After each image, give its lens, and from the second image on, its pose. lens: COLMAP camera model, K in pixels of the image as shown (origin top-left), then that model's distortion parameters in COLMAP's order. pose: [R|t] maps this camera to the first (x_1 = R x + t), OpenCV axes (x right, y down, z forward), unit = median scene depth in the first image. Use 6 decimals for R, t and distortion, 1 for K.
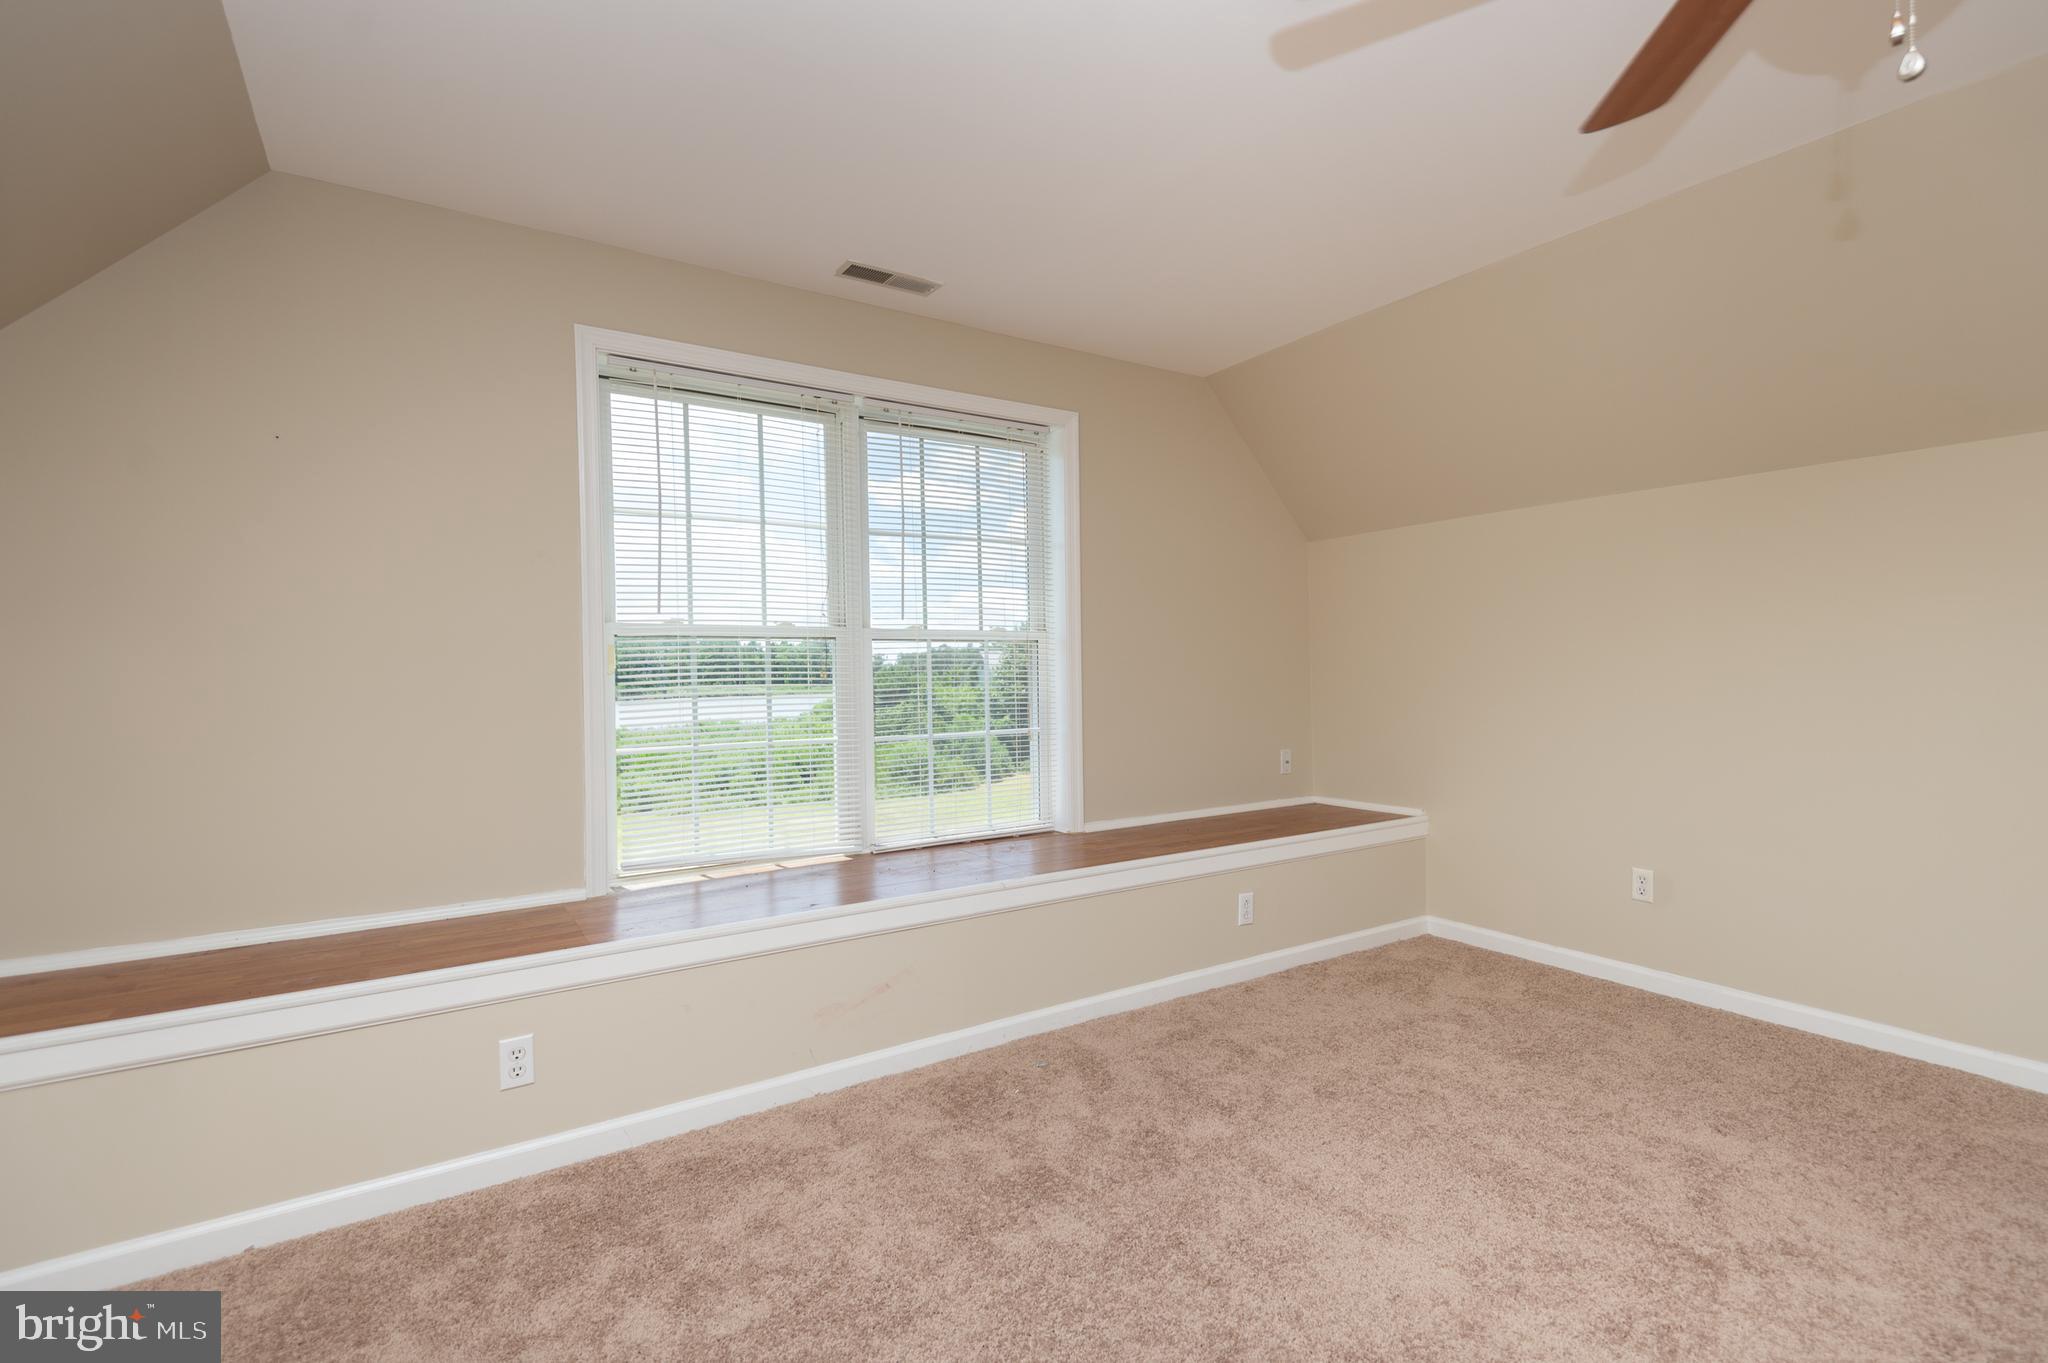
lens RADIAL K [[936.0, 0, 1013.7], [0, 936.0, 688.0], [0, 0, 1]] dist [0.026274, -0.009841]
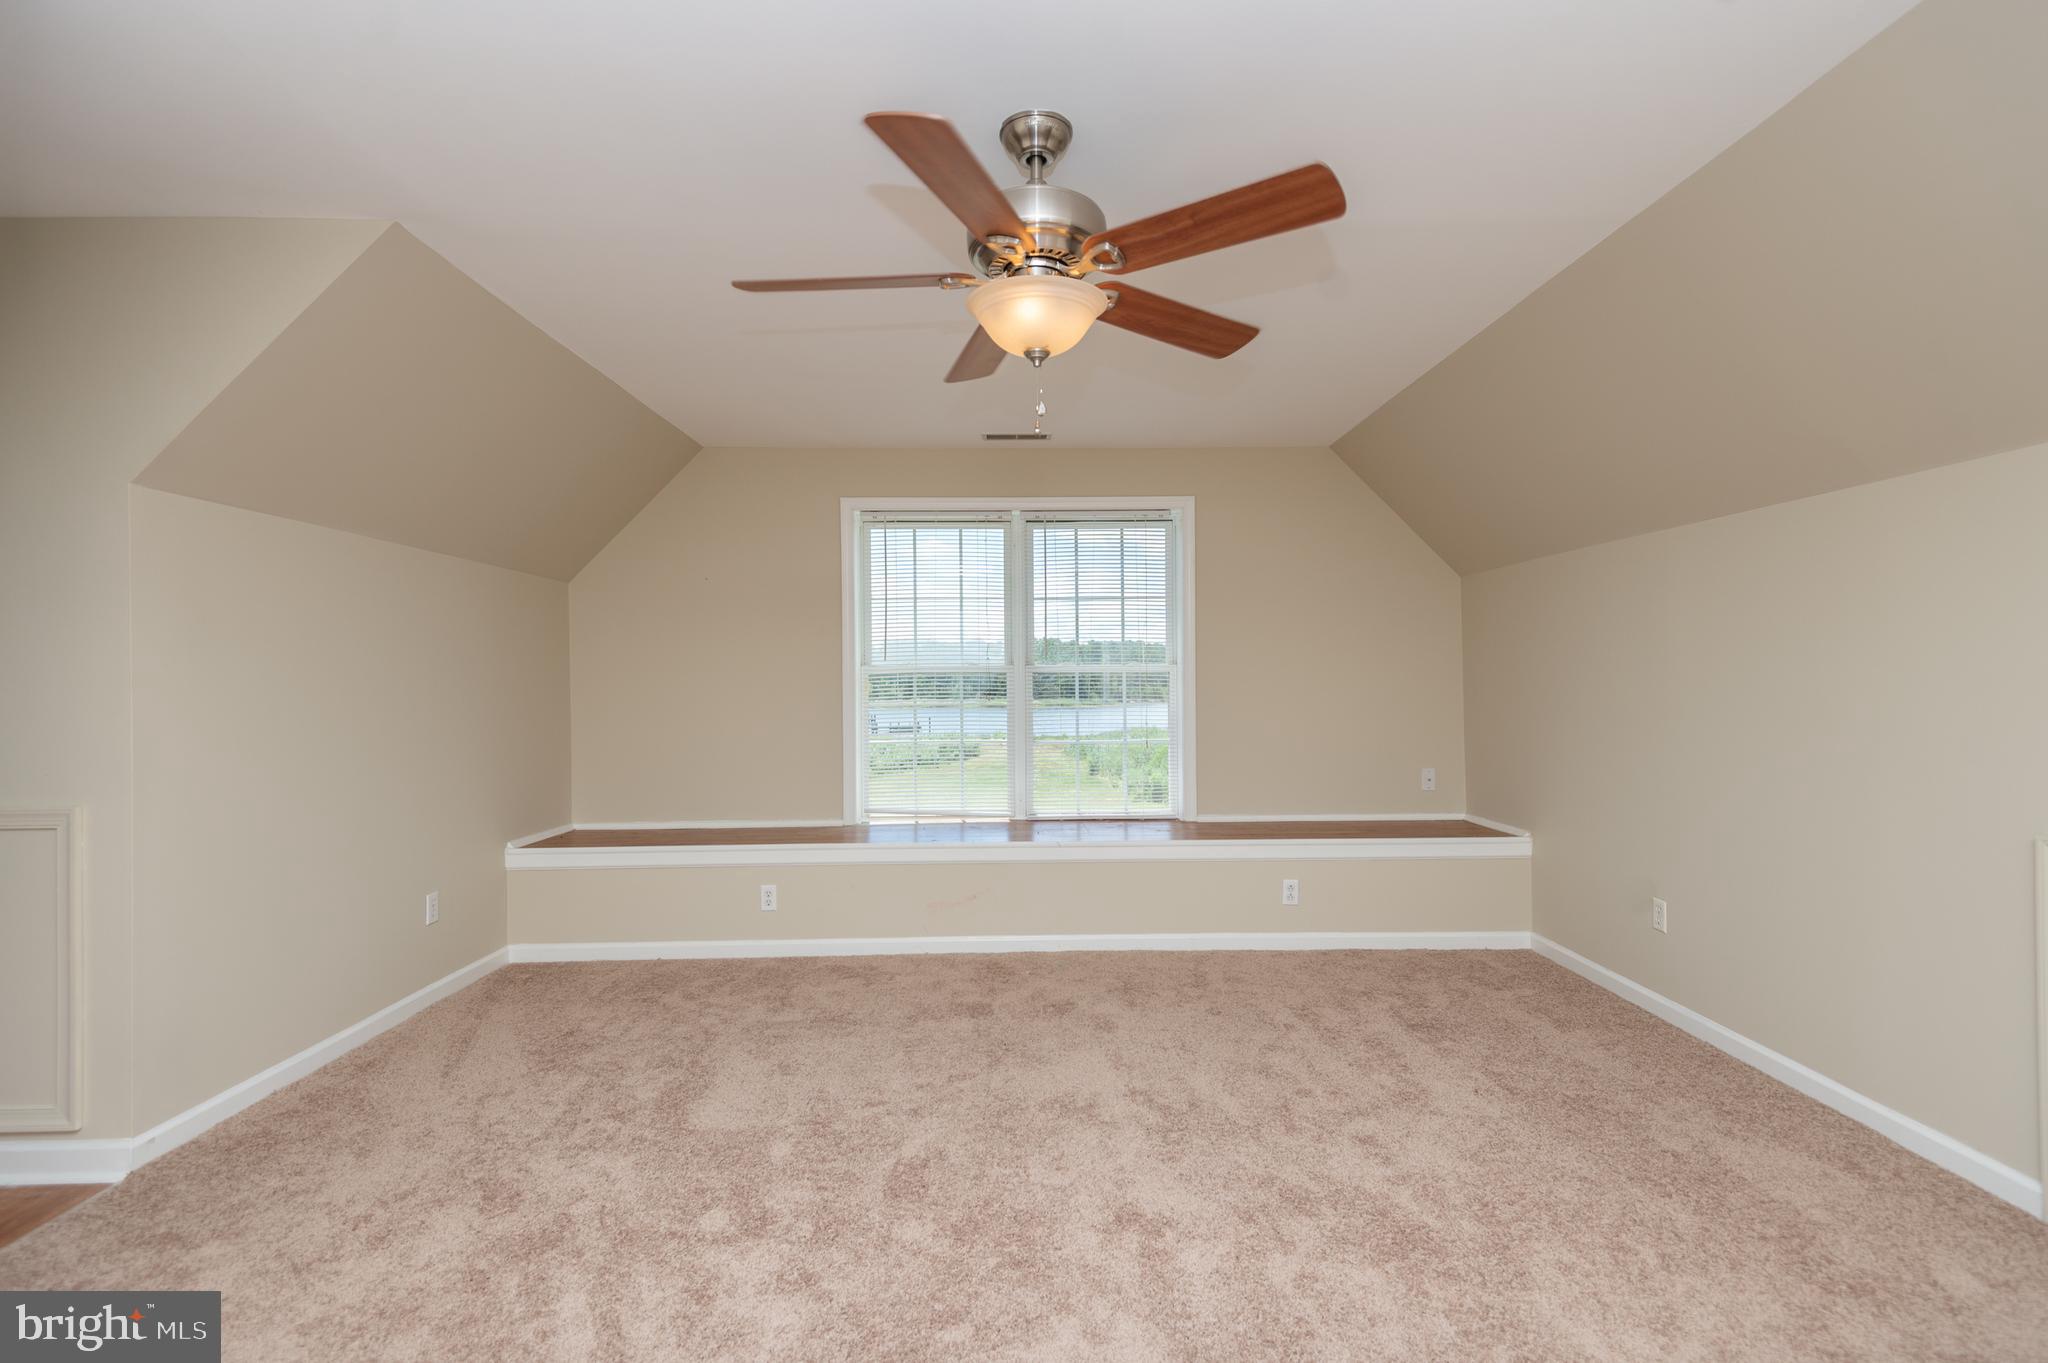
lens RADIAL K [[936.0, 0, 1039.8], [0, 936.0, 678.0], [0, 0, 1]] dist [0.026274, -0.009841]
pose [[0.845240, 0.004145, -0.534371, 0.679823], [-0.014099, 0.999795, -0.014547, -0.023916], [0.534201, 0.019830, 0.845125, -0.237260]]
